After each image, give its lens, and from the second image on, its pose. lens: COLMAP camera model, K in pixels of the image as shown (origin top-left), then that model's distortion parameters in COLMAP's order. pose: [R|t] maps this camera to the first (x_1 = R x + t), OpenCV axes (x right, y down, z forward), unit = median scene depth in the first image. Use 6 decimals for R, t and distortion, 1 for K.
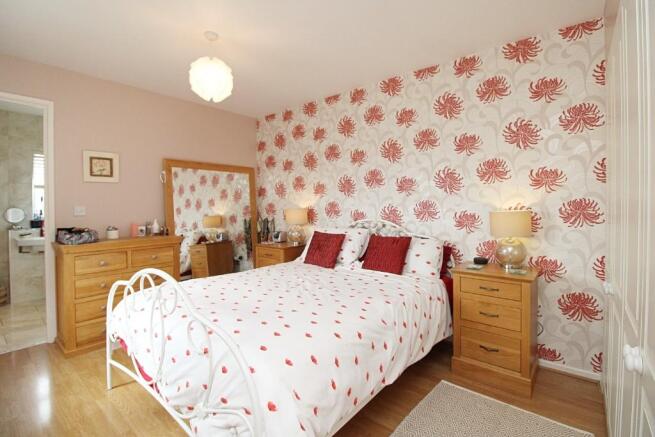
lens RADIAL K [[309.3, 0, 326.4], [0, 309.3, 214.2], [0, 0, 1]] dist [-0.016380, -0.001594]
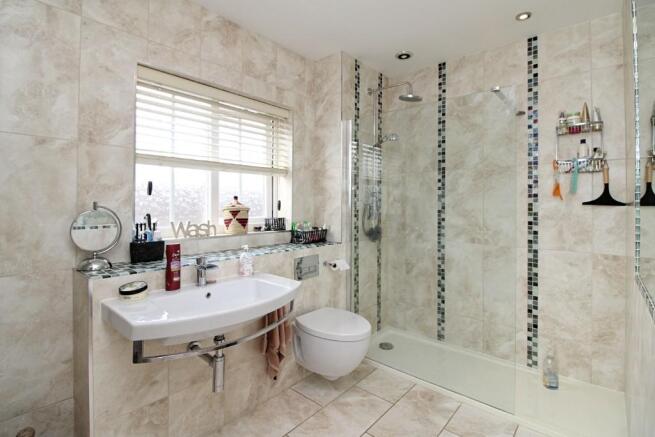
lens RADIAL K [[309.3, 0, 328.5], [0, 309.3, 219.1], [0, 0, 1]] dist [-0.016380, -0.001594]
pose [[0.999090, 0.000977, -0.042645, -0.723322], [-0.001874, 0.999778, -0.021001, 0.000261], [0.042615, 0.021061, 0.998870, 0.637936]]
